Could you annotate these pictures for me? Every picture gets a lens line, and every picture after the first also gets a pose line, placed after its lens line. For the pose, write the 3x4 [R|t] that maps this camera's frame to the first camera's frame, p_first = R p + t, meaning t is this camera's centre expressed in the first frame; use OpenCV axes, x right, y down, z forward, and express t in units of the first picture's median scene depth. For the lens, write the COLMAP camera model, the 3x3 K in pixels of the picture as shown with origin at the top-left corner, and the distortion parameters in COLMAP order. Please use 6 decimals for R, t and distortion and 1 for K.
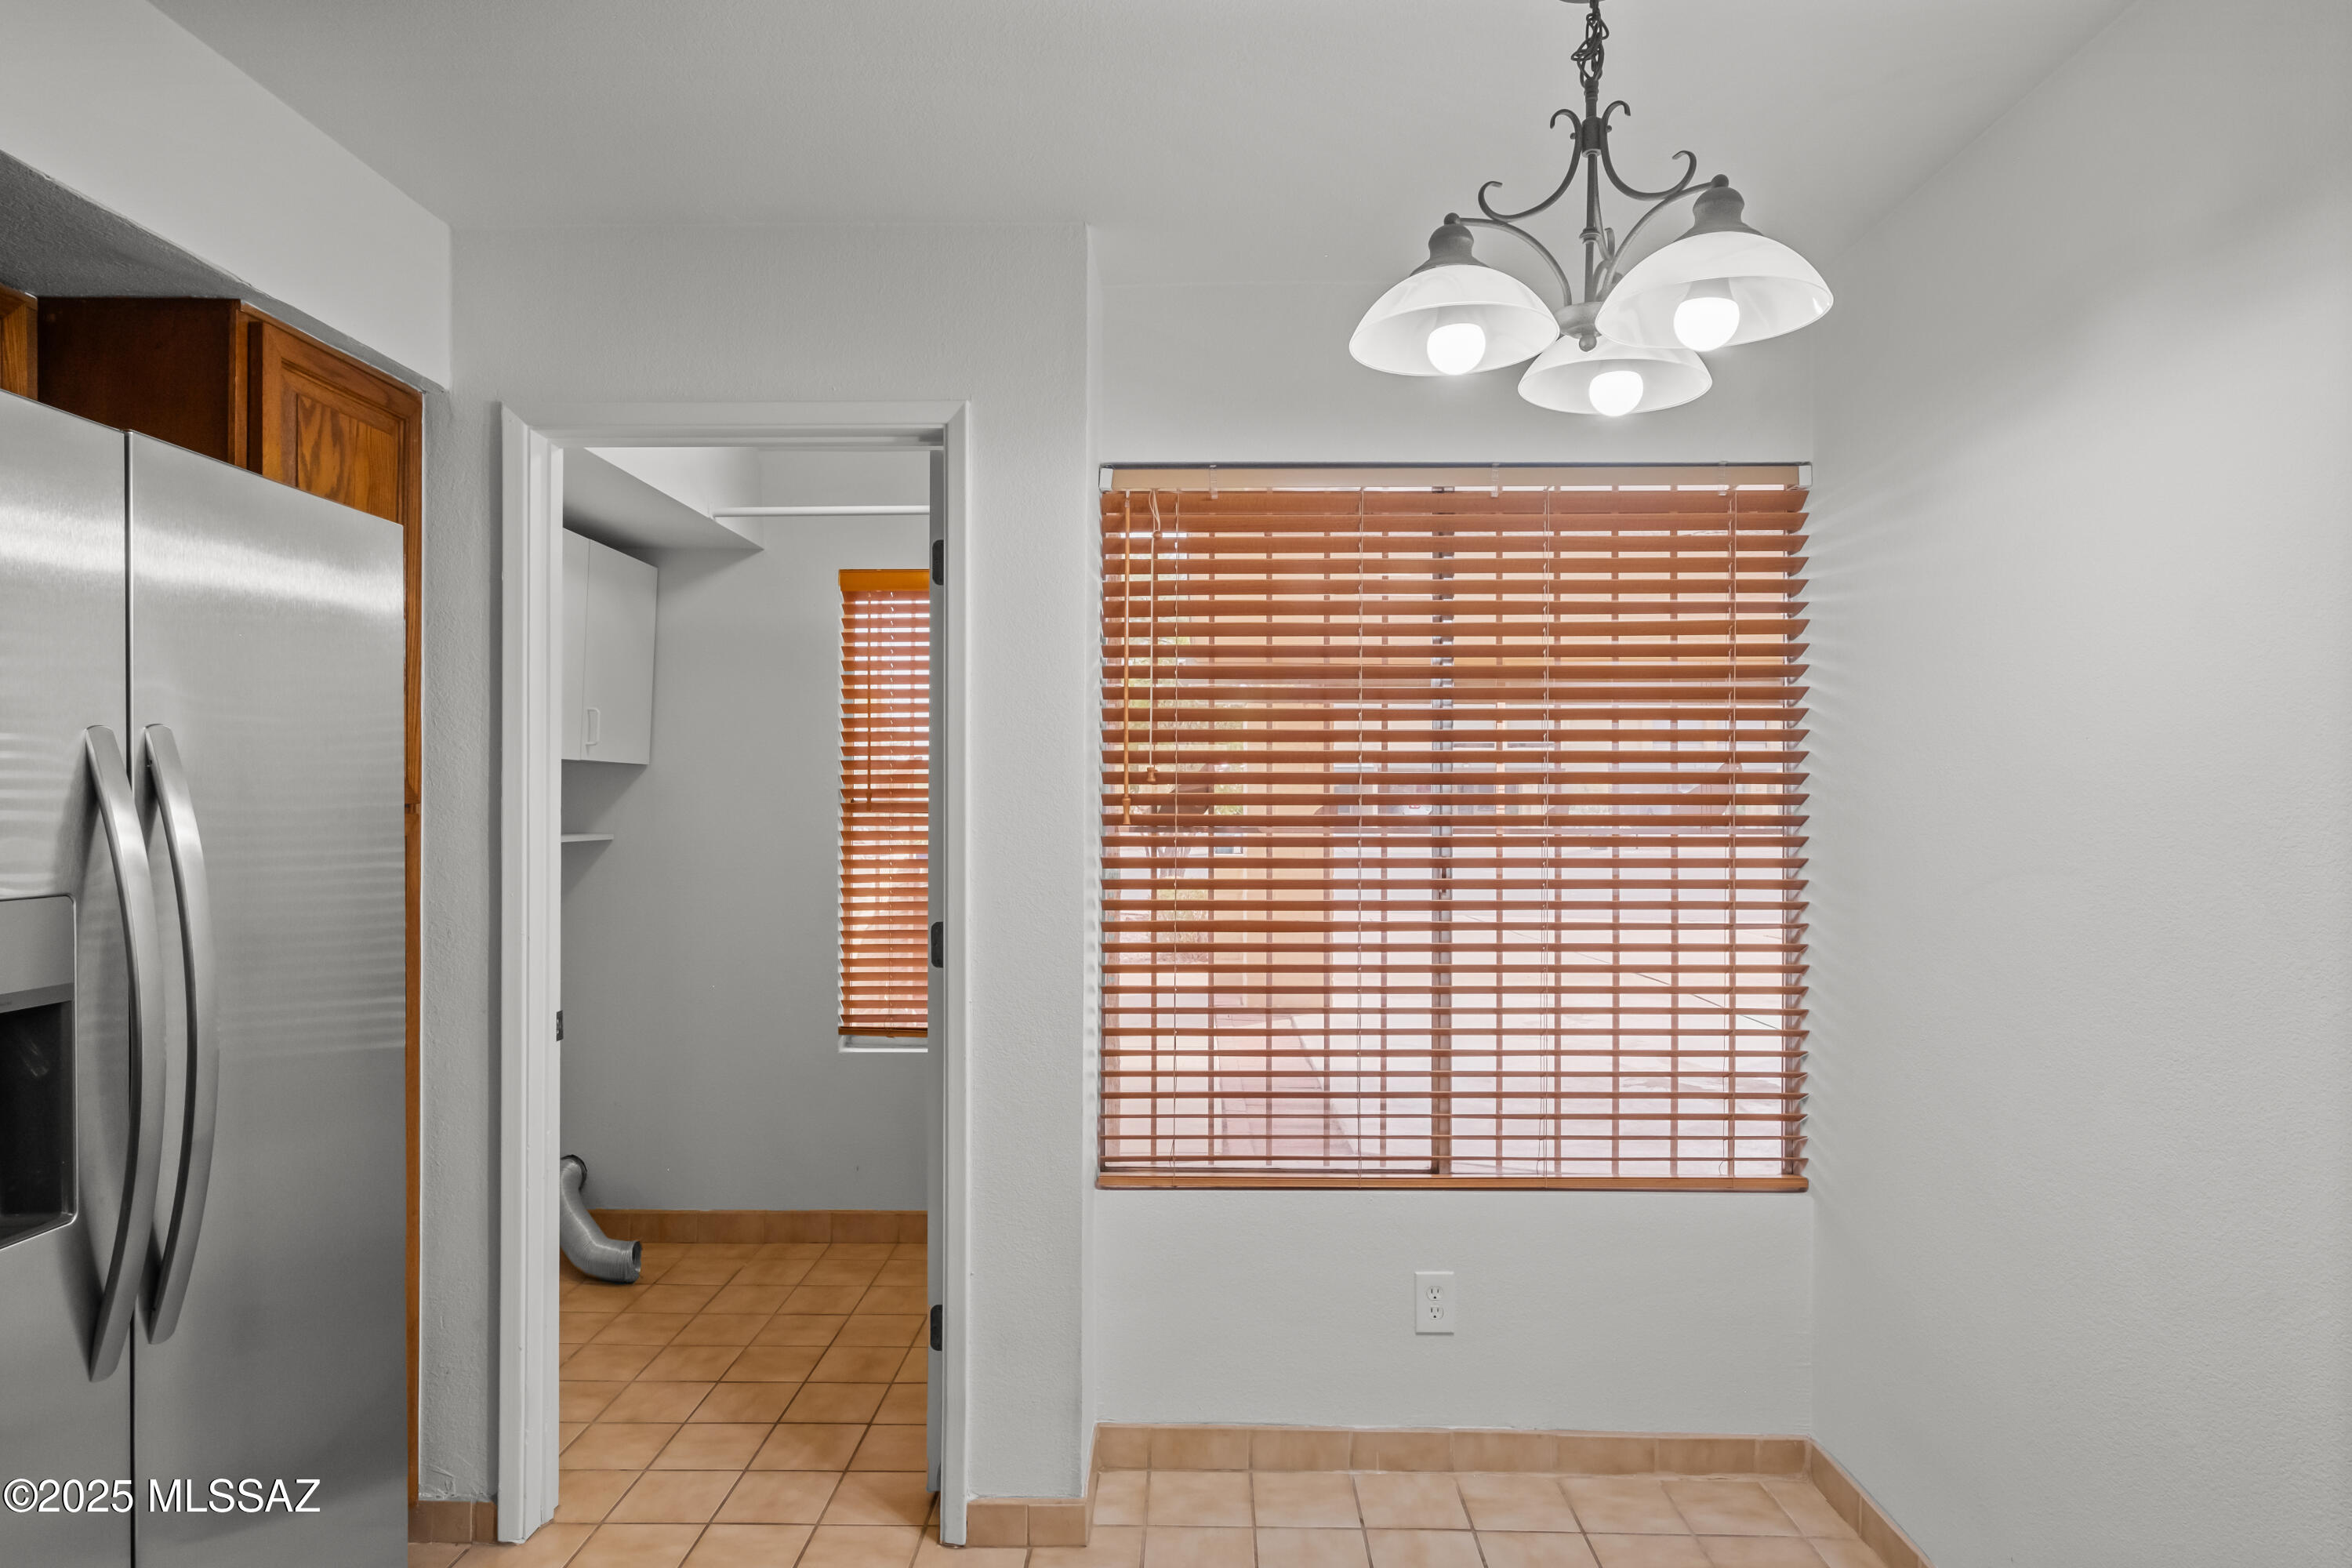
lens RADIAL K [[1359.9, 0, 1180.0], [0, 1359.9, 792.2], [0, 0, 1]] dist [-0.000908, -0.000060]
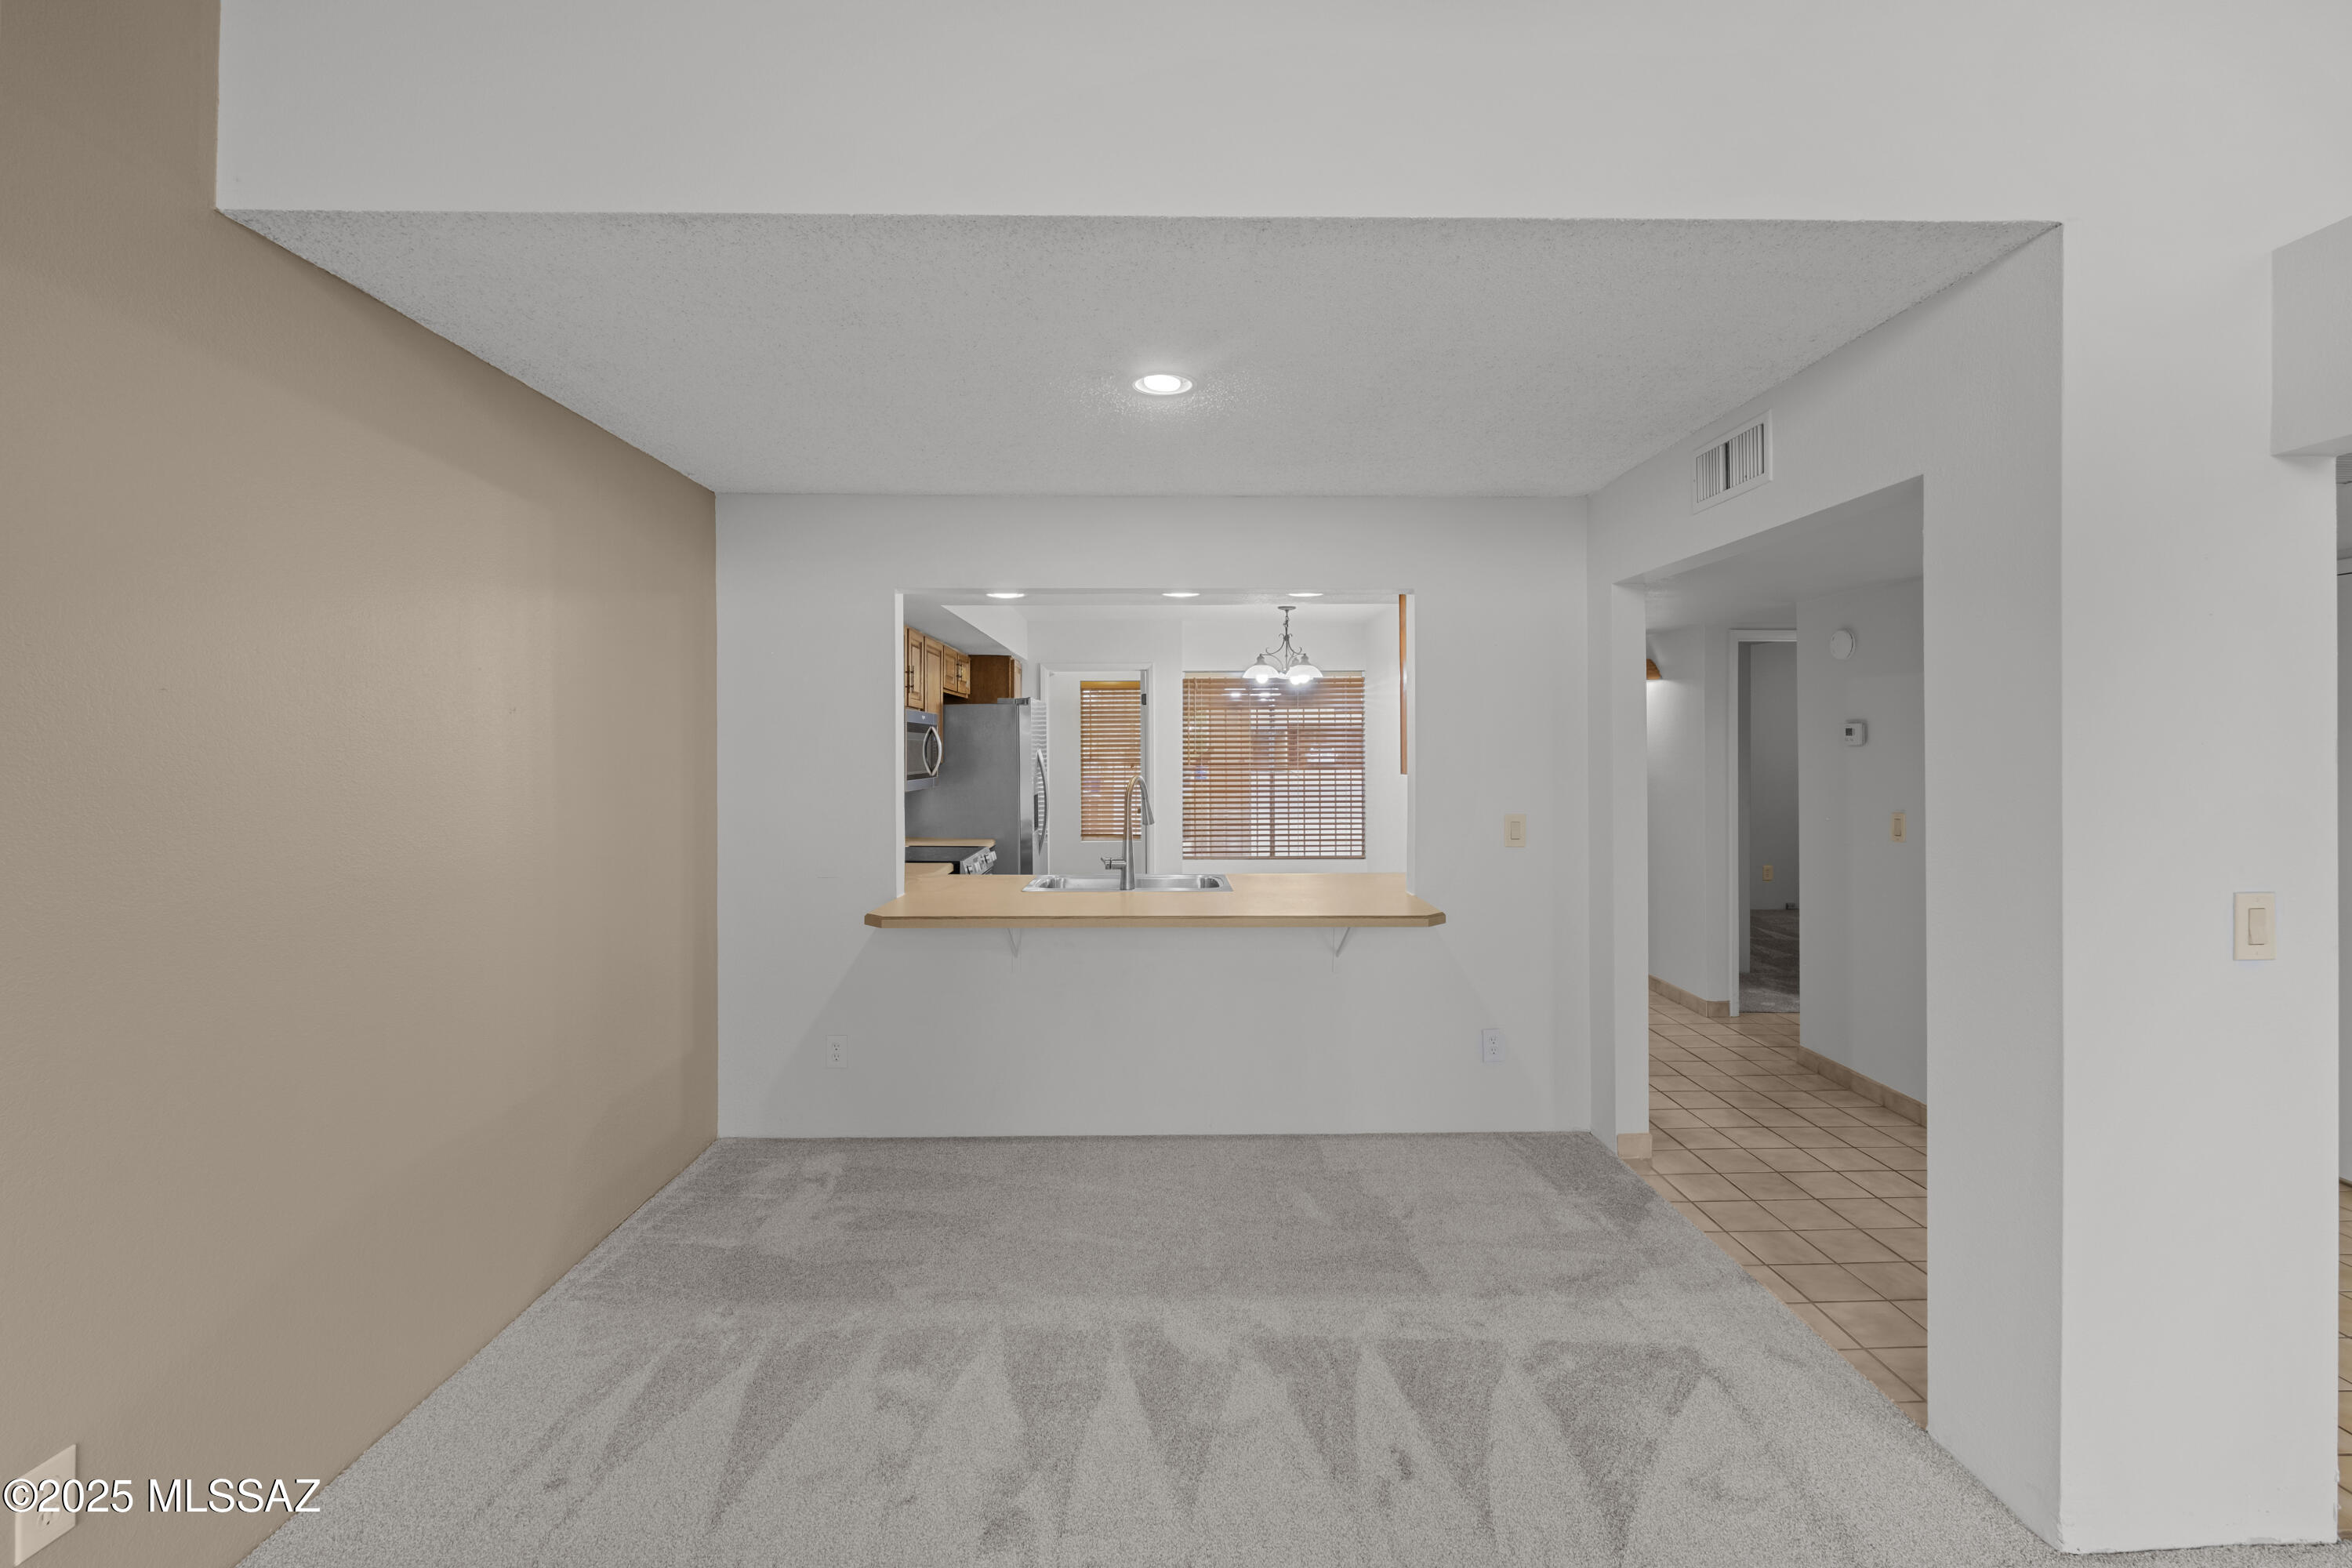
lens RADIAL K [[1034.0, 0, 1173.2], [0, 1034.0, 766.8], [0, 0, 1]] dist [0.000118, 0.000000]
pose [[0.999697, -0.007310, 0.023508, -0.159218], [0.006921, 0.999838, 0.016593, -0.019982], [-0.023625, -0.016426, 0.999586, -1.950482]]
